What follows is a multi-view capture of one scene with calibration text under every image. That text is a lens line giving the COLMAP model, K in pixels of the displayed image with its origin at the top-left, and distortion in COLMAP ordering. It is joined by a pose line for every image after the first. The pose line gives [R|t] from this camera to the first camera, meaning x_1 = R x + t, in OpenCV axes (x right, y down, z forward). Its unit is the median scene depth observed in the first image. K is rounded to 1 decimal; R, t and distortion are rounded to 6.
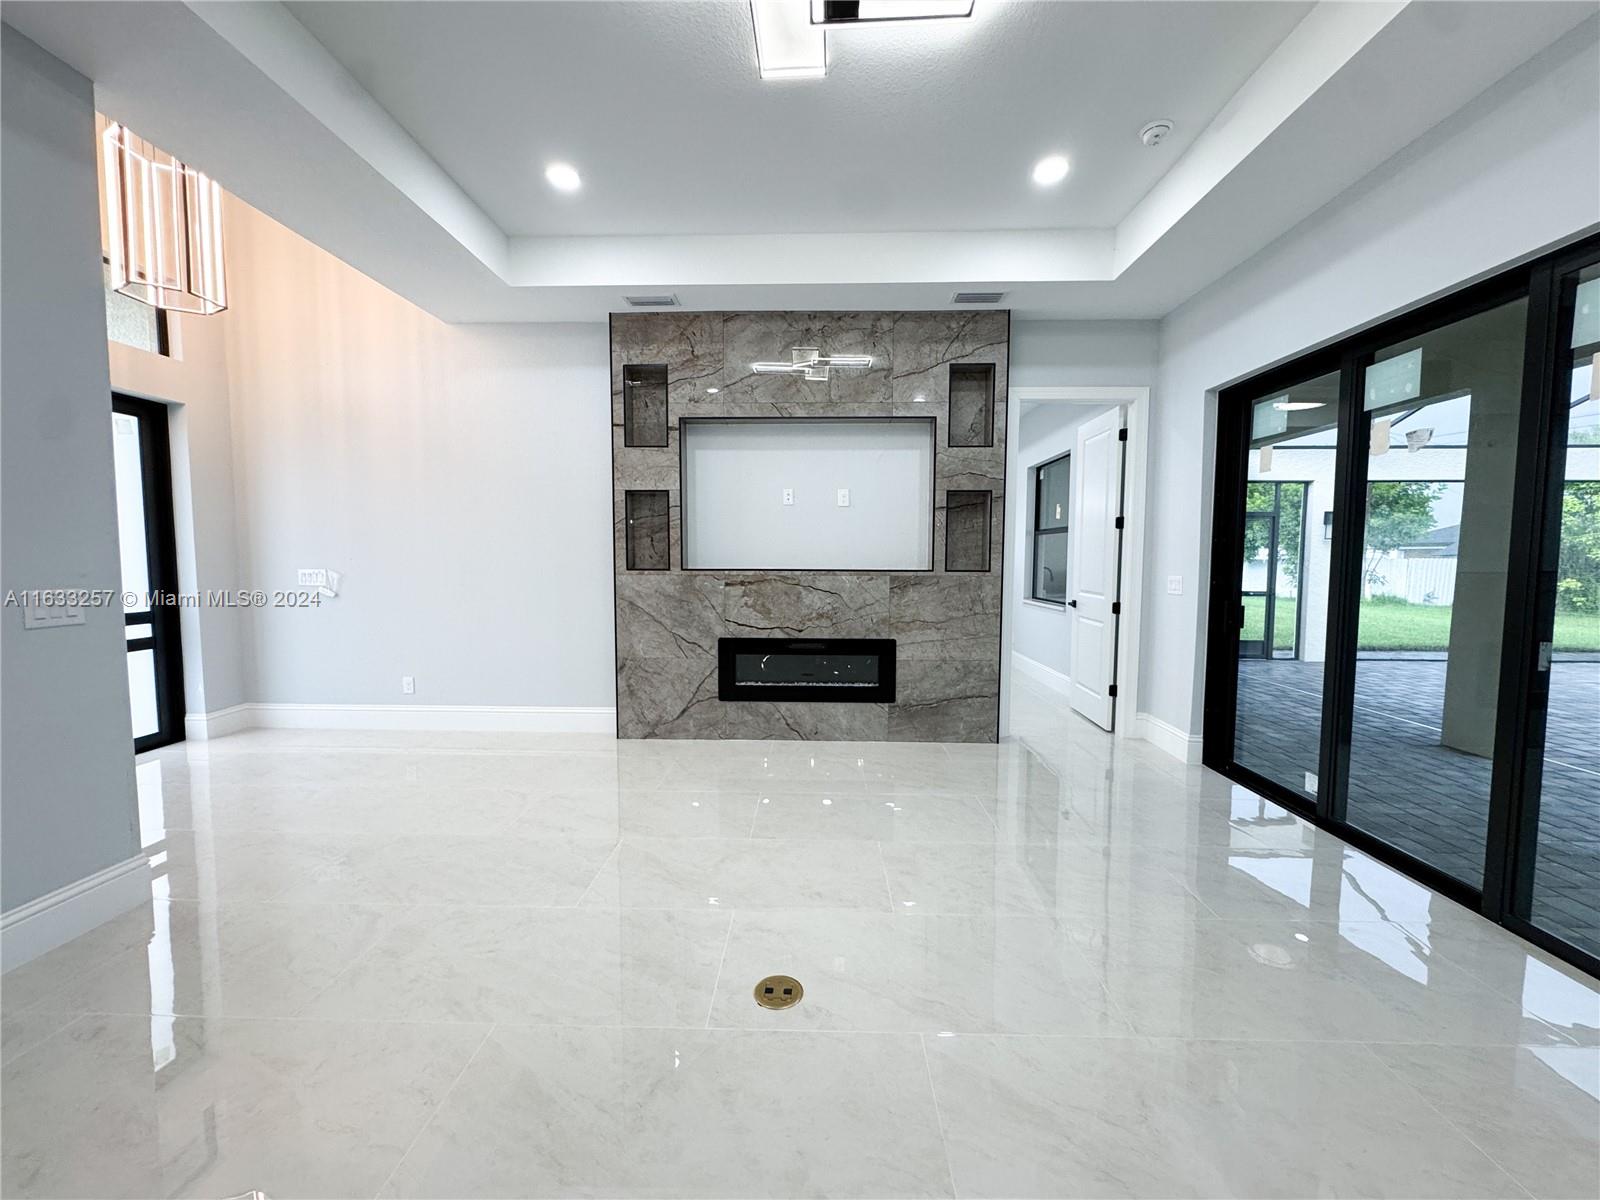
lens RADIAL K [[637.1, 0, 800.0], [0, 637.1, 600.0], [0, 0, 1]] dist [-0.004071, 0.000162]
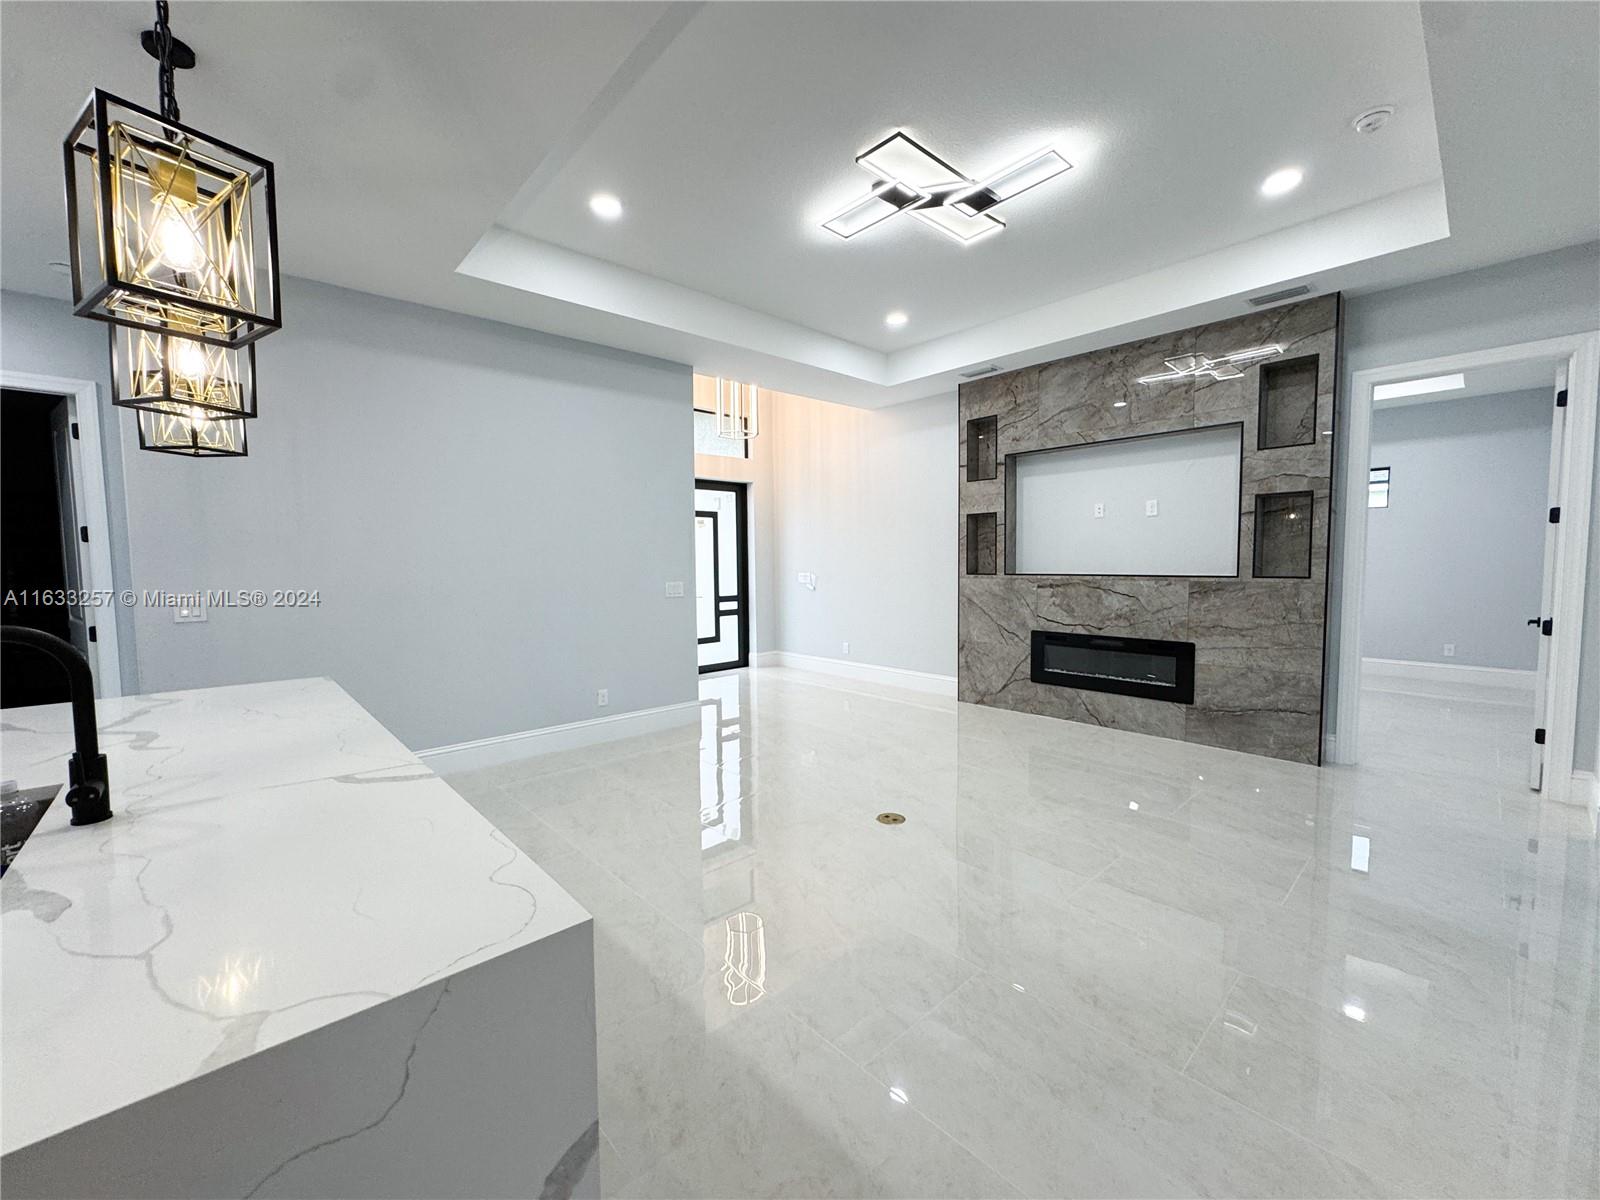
lens RADIAL K [[637.1, 0, 800.0], [0, 637.1, 600.0], [0, 0, 1]] dist [-0.004071, 0.000162]
pose [[0.698477, 0.034128, -0.714818, 0.435949], [-0.035953, 0.999274, 0.012578, 0.002100], [0.714729, 0.016914, 0.699197, -0.174216]]
